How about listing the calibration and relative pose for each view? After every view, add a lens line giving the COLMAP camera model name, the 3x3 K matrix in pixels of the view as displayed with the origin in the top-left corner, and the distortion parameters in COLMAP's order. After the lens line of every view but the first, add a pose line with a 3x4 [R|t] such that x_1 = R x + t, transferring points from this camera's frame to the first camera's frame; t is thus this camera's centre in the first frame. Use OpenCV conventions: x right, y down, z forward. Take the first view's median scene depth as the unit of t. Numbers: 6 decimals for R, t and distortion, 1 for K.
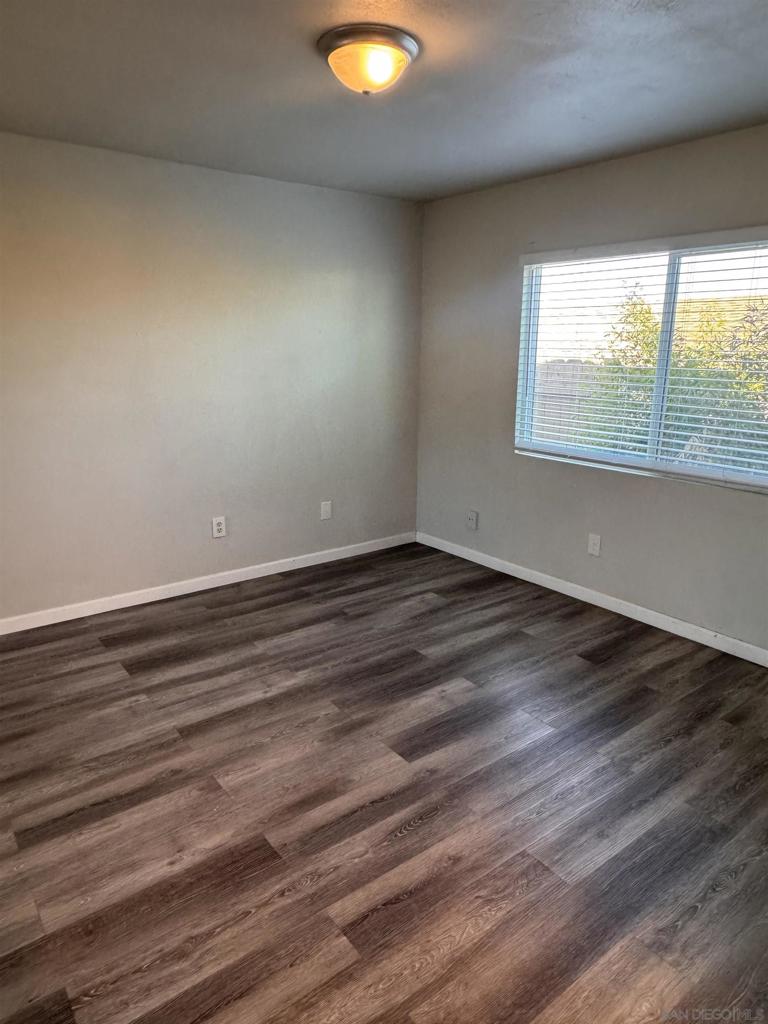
lens RADIAL K [[665.2, 0, 384.2], [0, 665.2, 513.1], [0, 0, 1]] dist [0.006454, -0.008053]
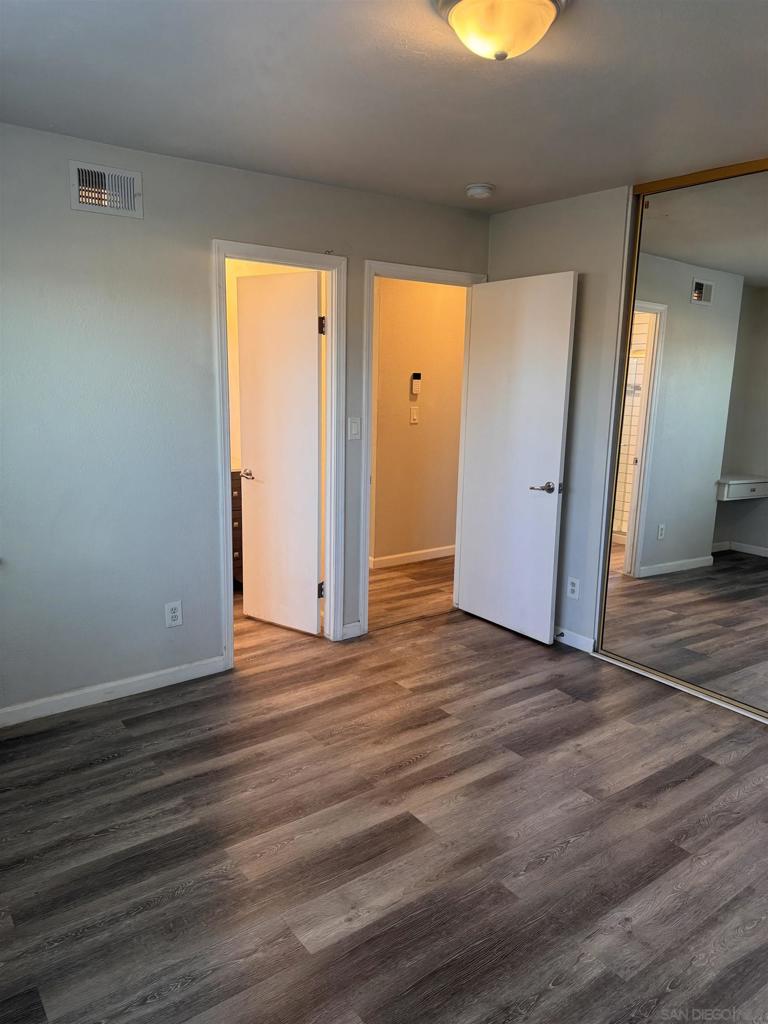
lens RADIAL K [[722.2, 0, 383.9], [0, 722.2, 512.0], [0, 0, 1]] dist [0.072065, -0.048662]
pose [[-0.999339, -0.033434, 0.014292, 0.075337], [-0.024178, 0.904600, 0.425575, -0.484981], [-0.027157, 0.424948, -0.904811, 1.855910]]
